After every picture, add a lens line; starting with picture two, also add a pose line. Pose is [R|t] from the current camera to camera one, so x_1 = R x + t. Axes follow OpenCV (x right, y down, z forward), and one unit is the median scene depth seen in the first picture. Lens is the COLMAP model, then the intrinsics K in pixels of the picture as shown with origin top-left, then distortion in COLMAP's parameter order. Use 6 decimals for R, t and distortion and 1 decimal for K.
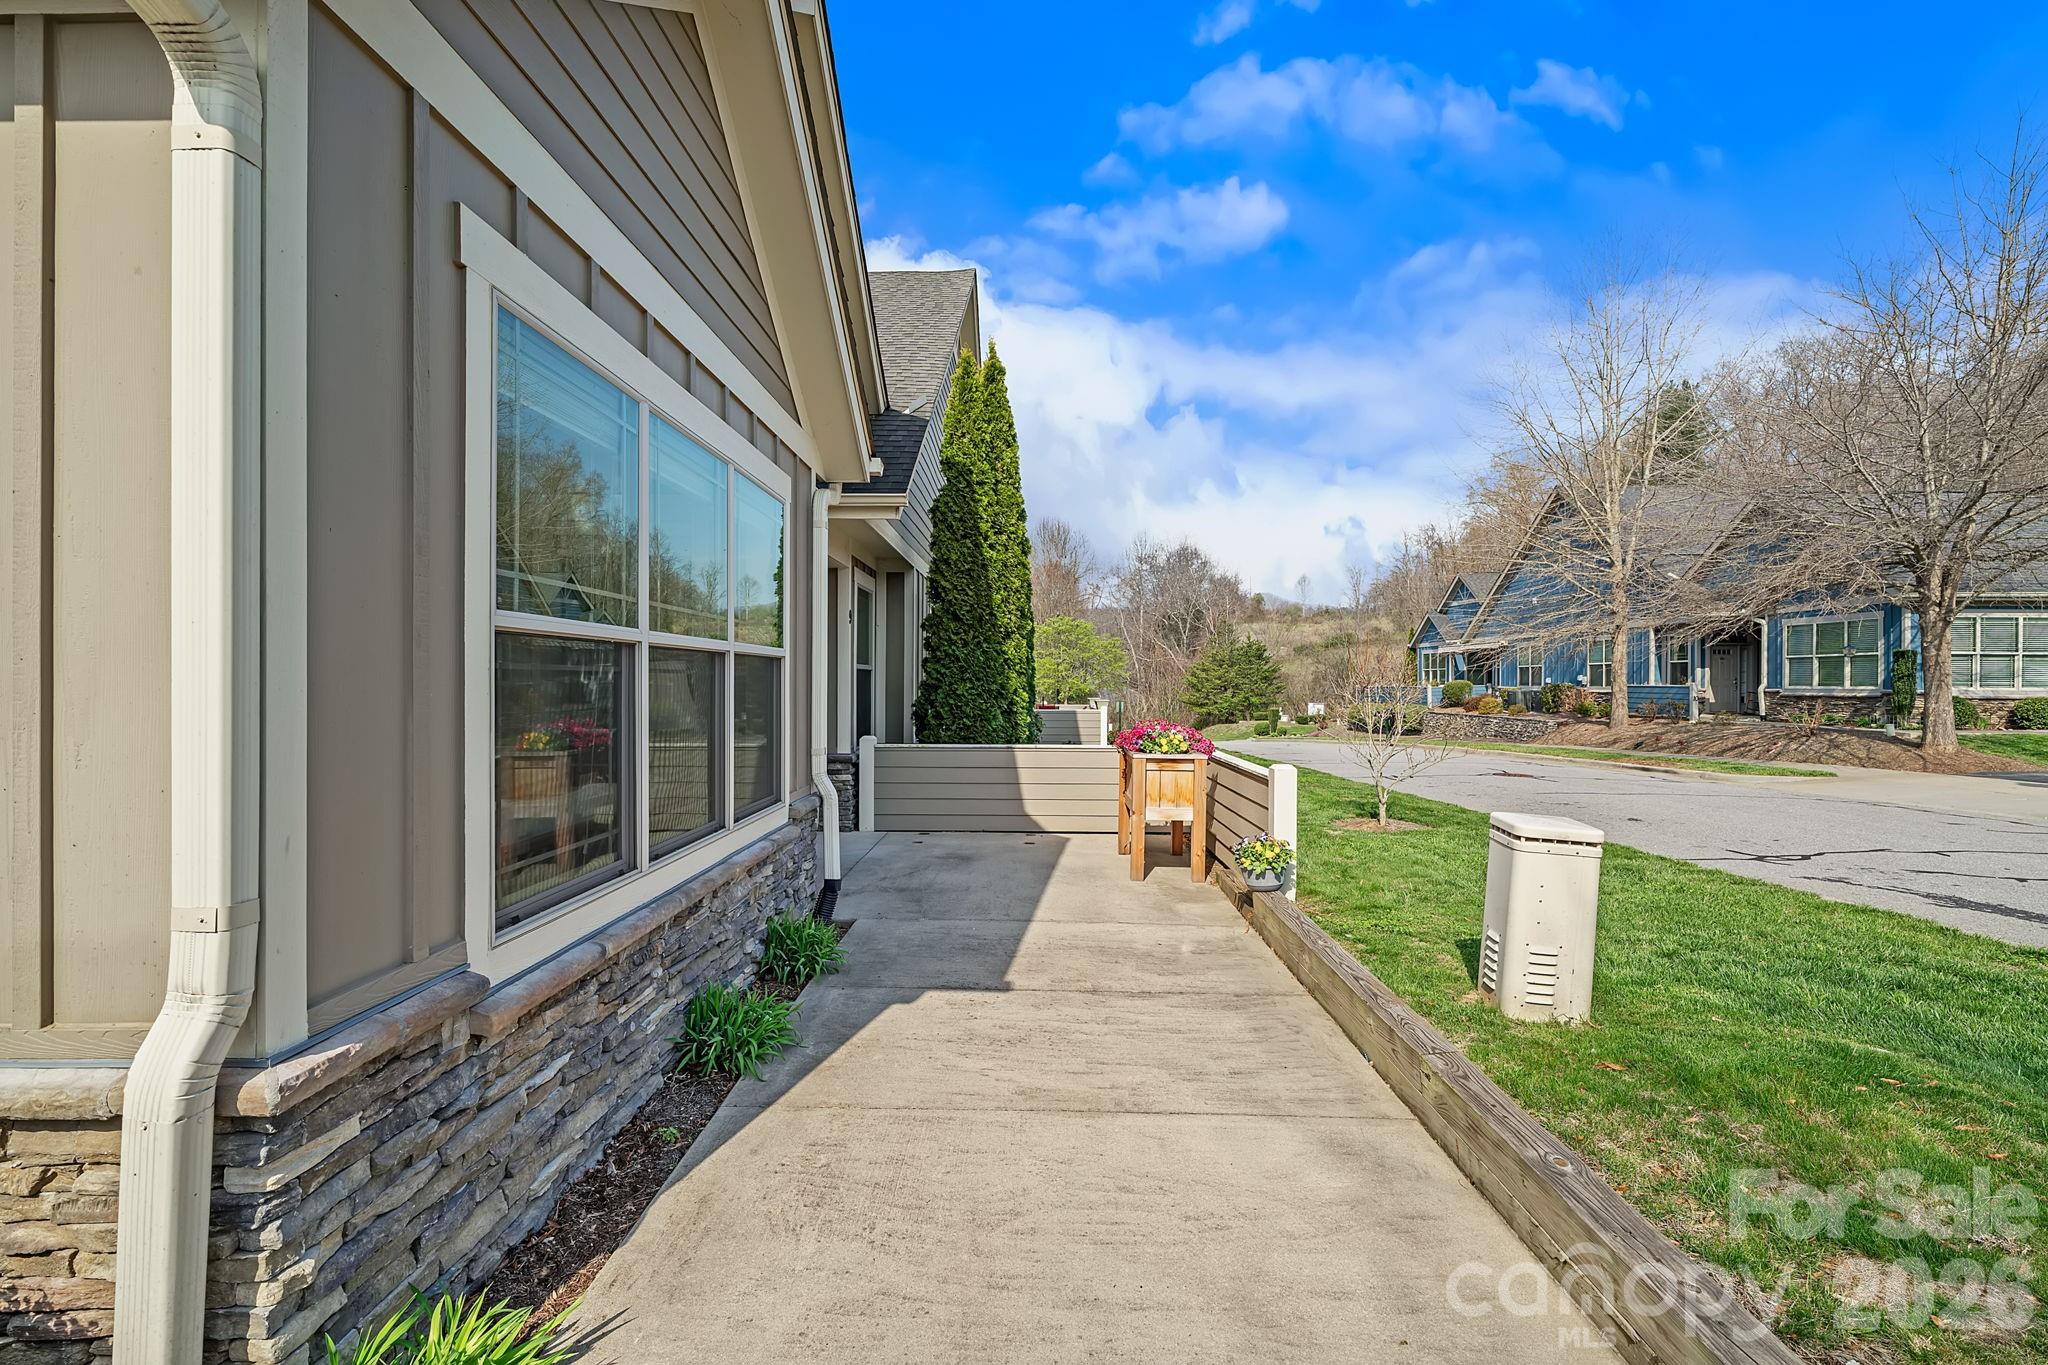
lens RADIAL K [[927.3, 0, 1024.0], [0, 927.3, 682.5], [0, 0, 1]] dist [-0.016762, 0.000305]
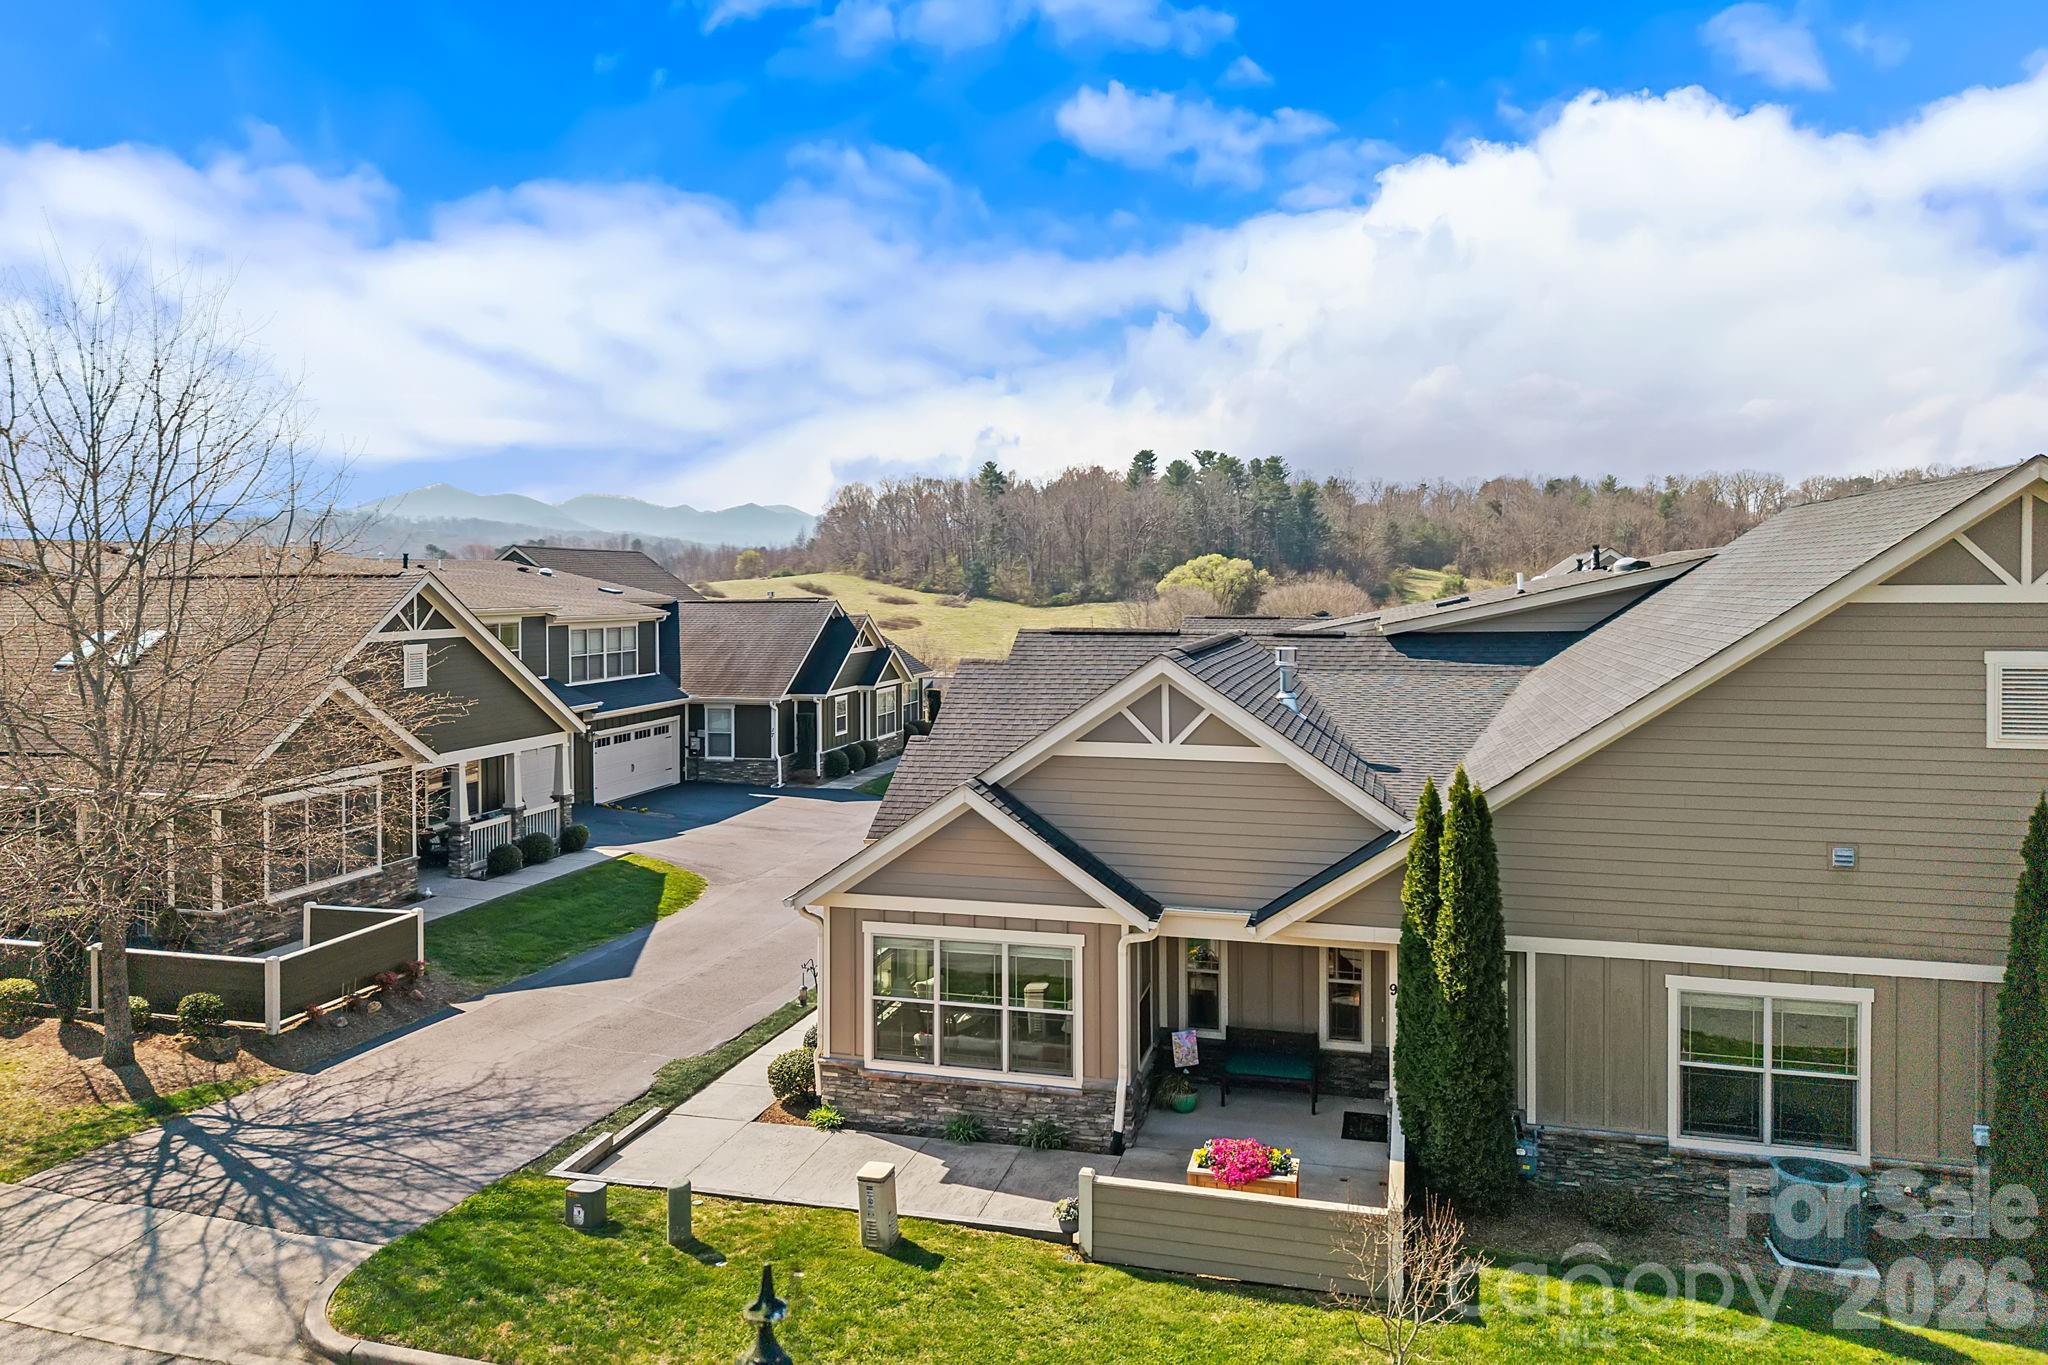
lens RADIAL K [[1378.3, 0, 1023.8], [0, 1378.3, 636.9], [0, 0, 1]] dist [0.027698, -0.042737]
pose [[-0.259887, 0.042192, -0.964717, 4.541520], [0.008793, 0.999107, 0.041327, -1.659063], [0.965599, 0.002257, -0.260026, 2.653462]]
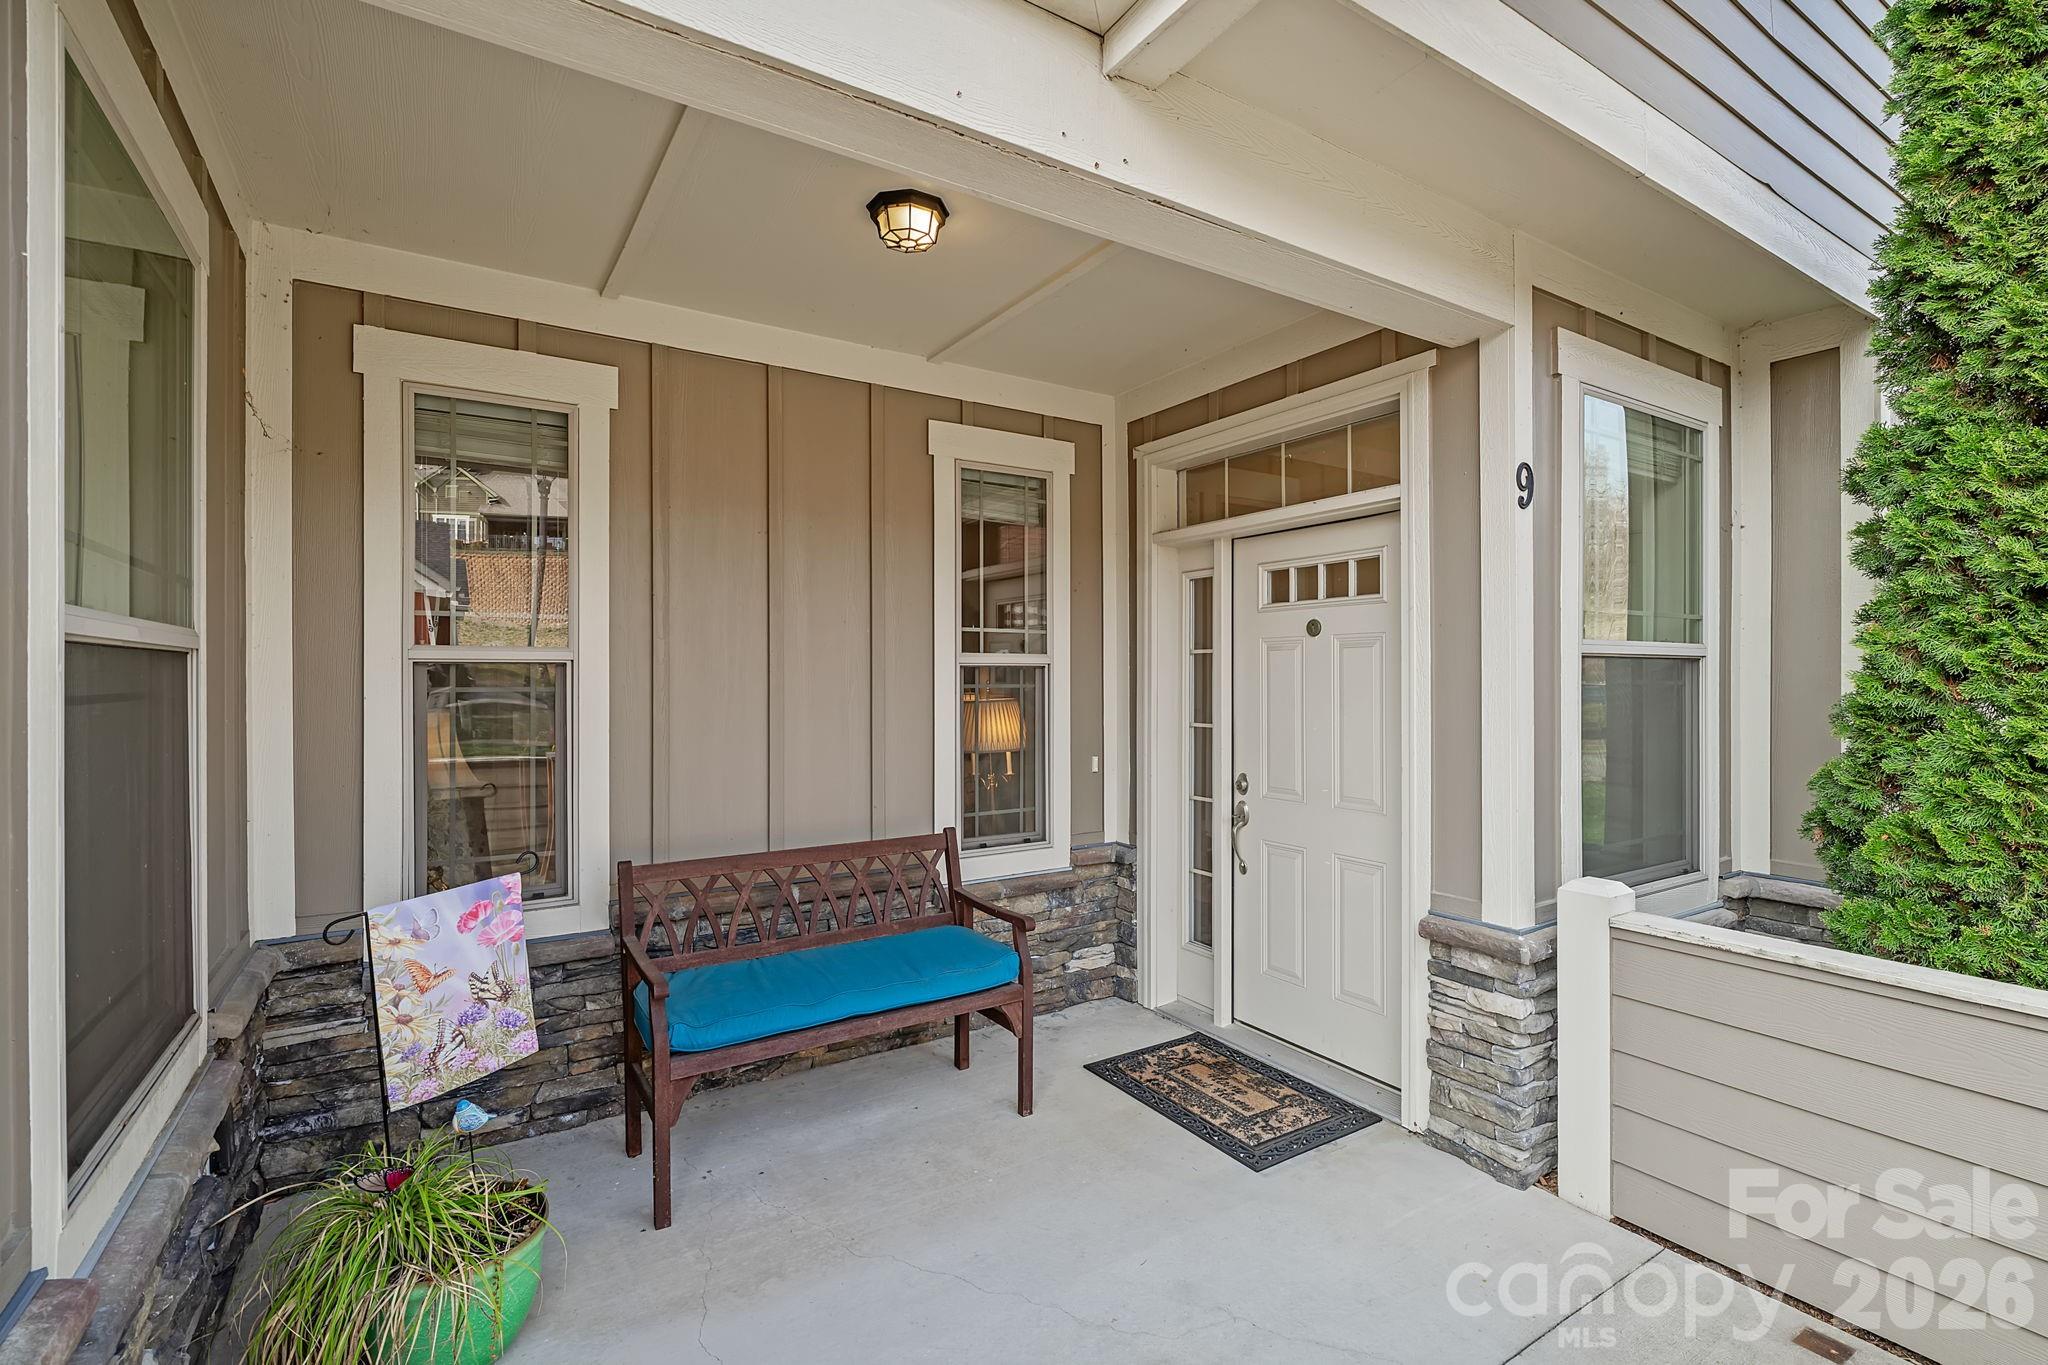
lens RADIAL K [[940.1, 0, 1023.2], [0, 940.1, 683.1], [0, 0, 1]] dist [0.001595, 0.000266]
pose [[0.544072, 0.000299, -0.839039, -0.043549], [0.003118, 0.999992, 0.002378, -0.016929], [0.839033, -0.003910, 0.544066, 1.827518]]
